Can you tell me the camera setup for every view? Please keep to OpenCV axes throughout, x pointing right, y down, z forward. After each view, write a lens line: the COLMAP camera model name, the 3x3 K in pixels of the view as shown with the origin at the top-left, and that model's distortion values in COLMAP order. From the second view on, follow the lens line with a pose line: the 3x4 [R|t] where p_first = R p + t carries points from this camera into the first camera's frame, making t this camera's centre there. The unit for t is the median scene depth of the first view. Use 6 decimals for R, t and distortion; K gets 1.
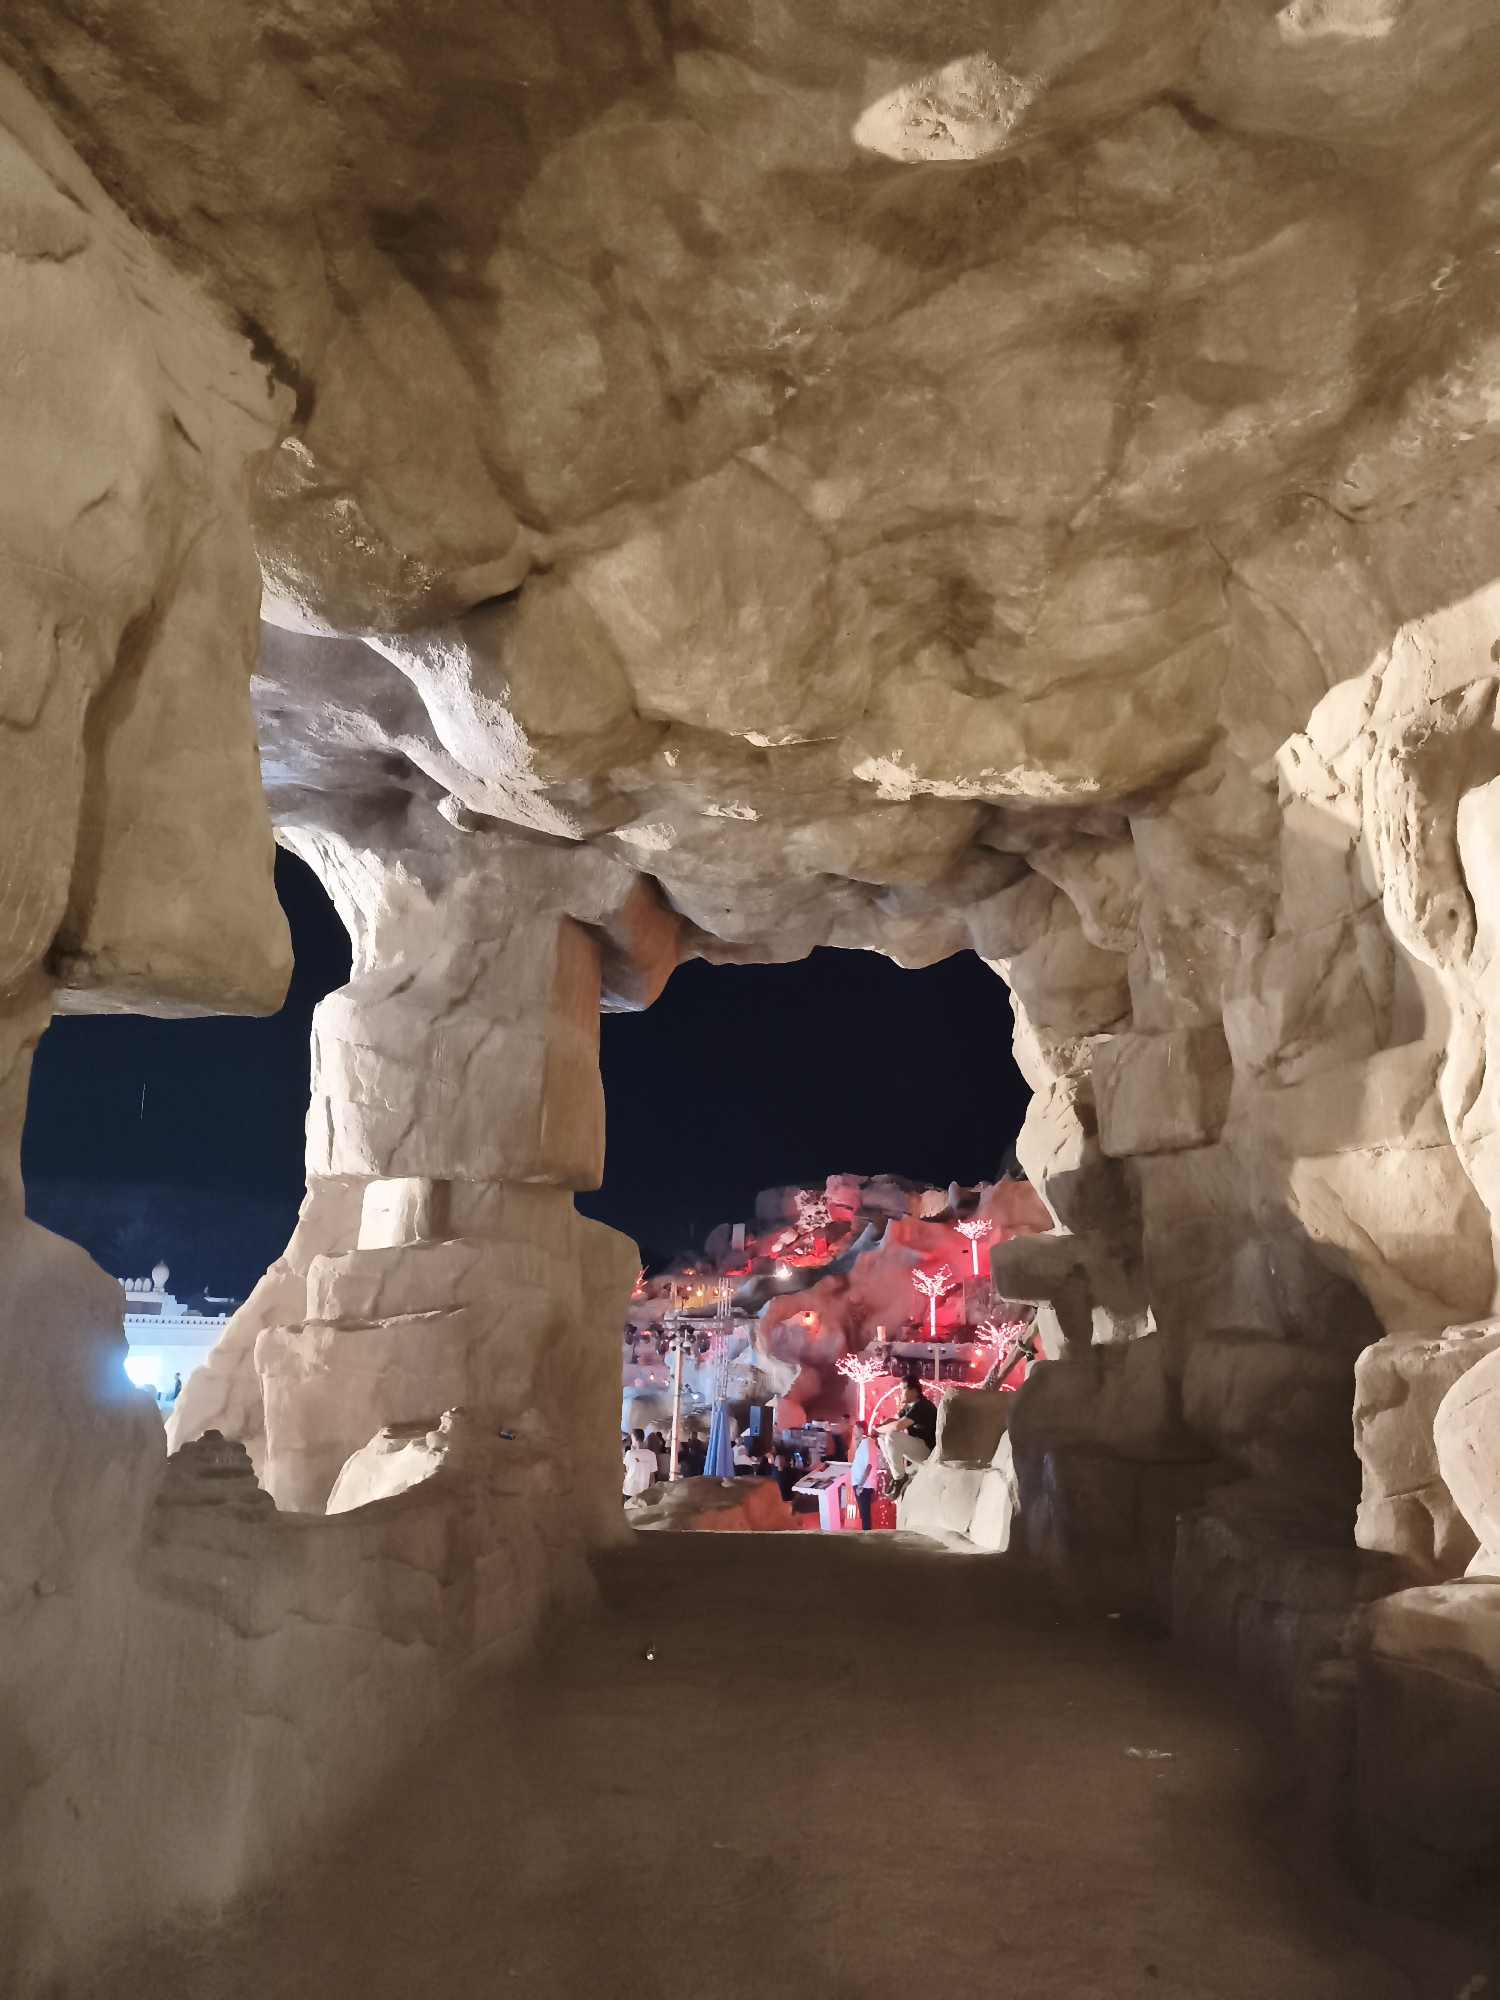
lens RADIAL K [[1350.3, 0, 763.7], [0, 1350.3, 1003.3], [0, 0, 1]] dist [0.018711, -0.059320]
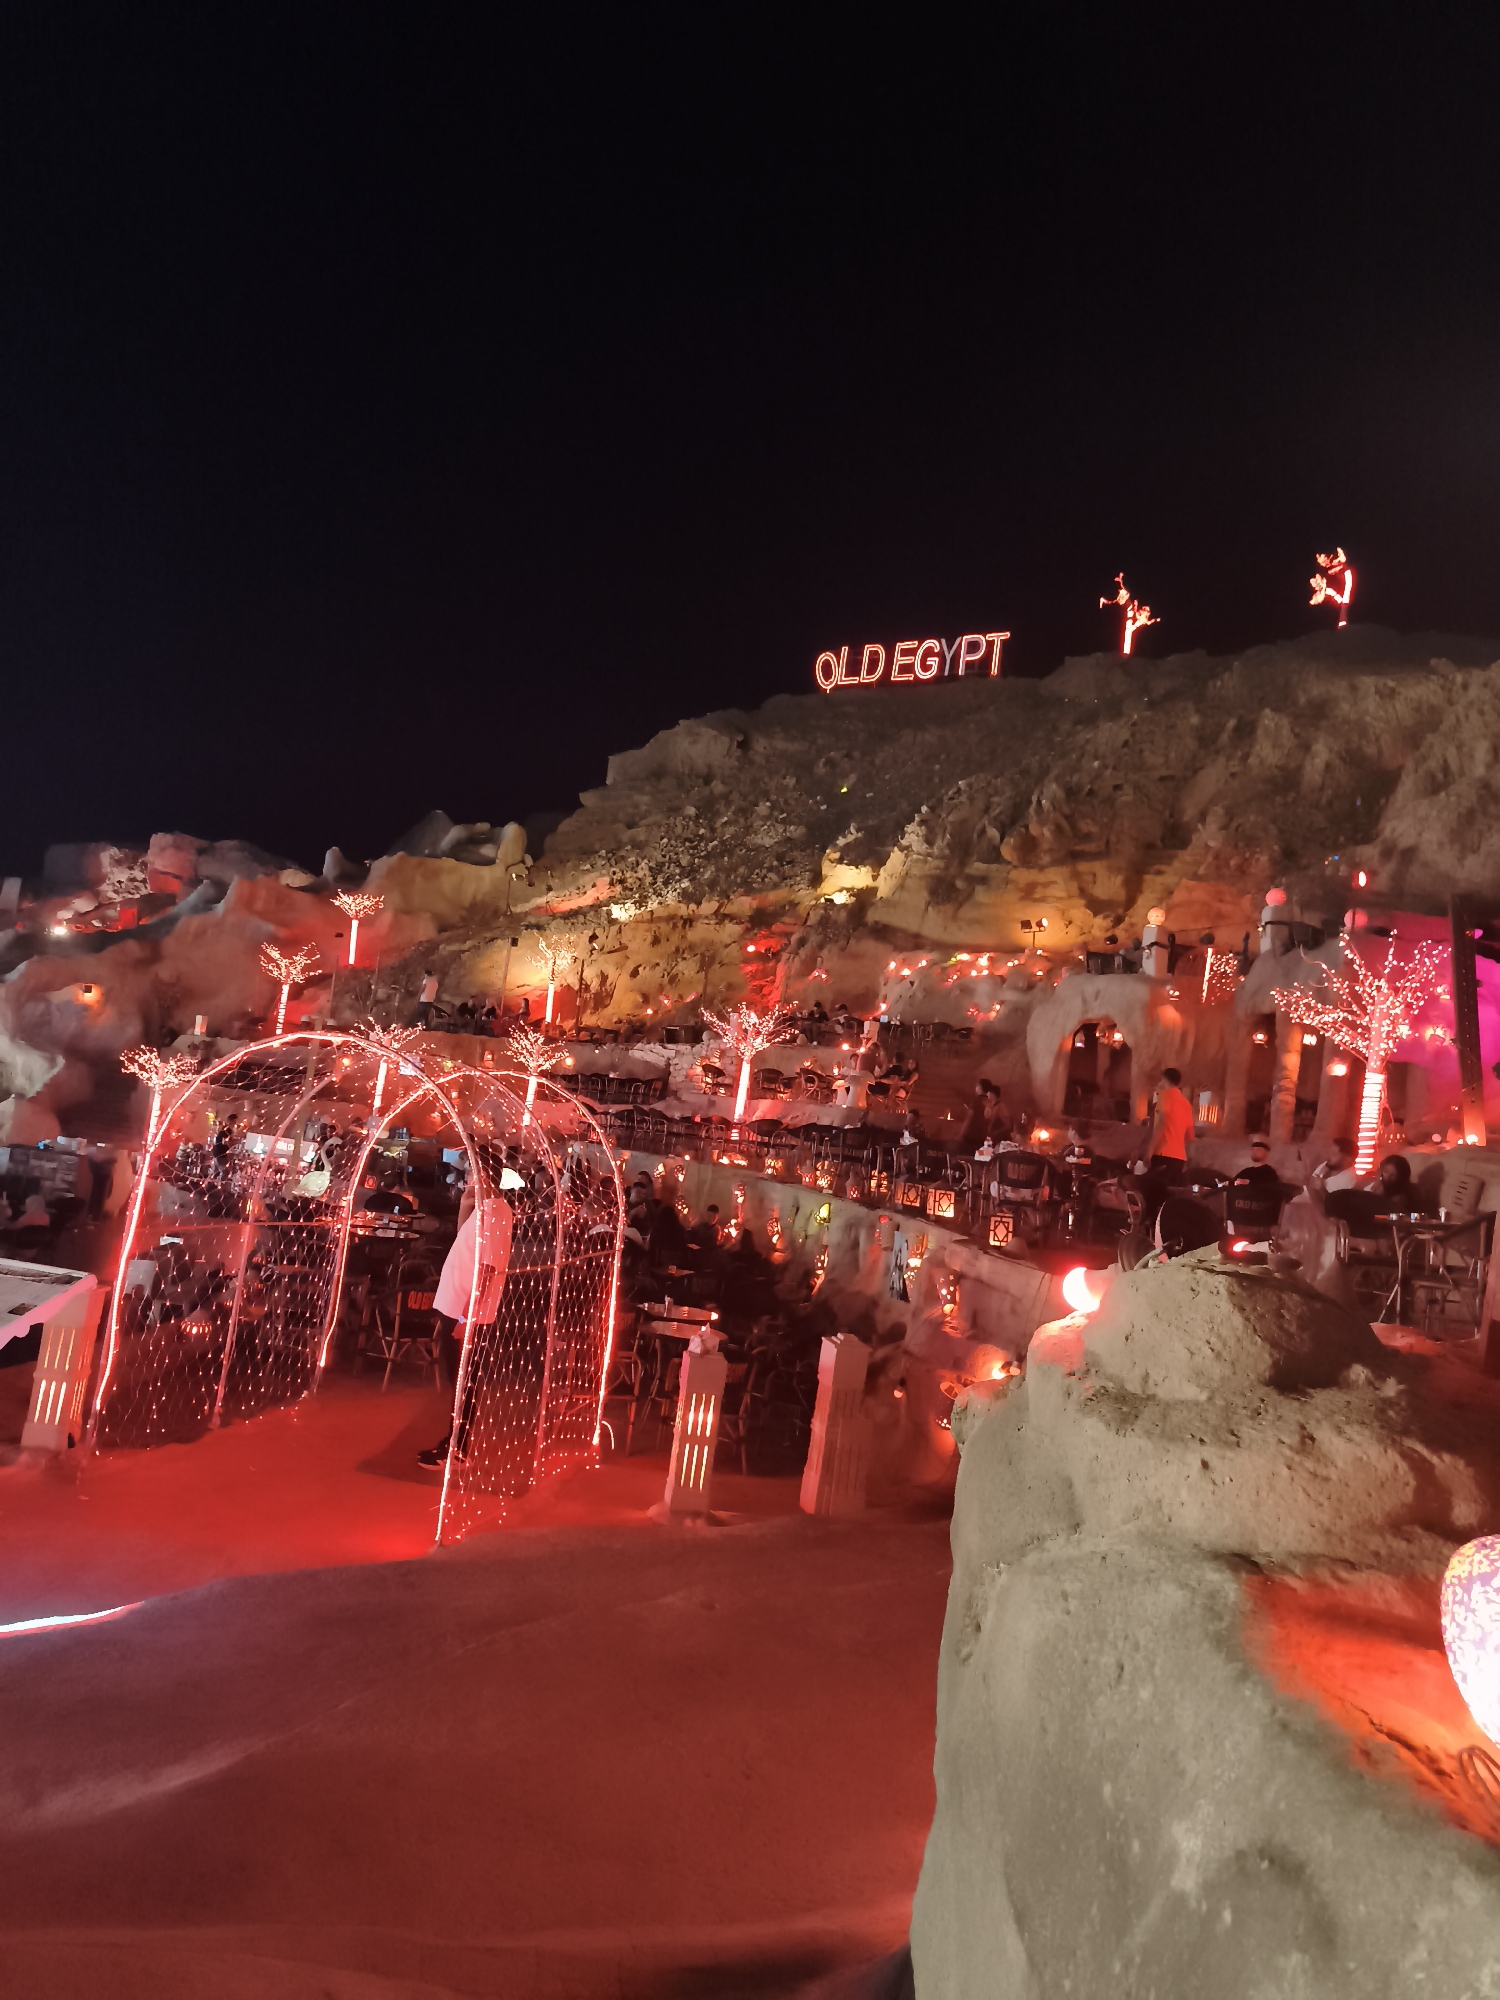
lens RADIAL K [[1340.3, 0, 749.9], [0, 1340.3, 990.7], [0, 0, 1]] dist [0.096731, -0.172240]
pose [[0.884335, 0.129524, 0.448526, 0.138390], [-0.204787, 0.971002, 0.123363, 0.526378], [-0.419541, -0.200946, 0.885215, 1.690313]]
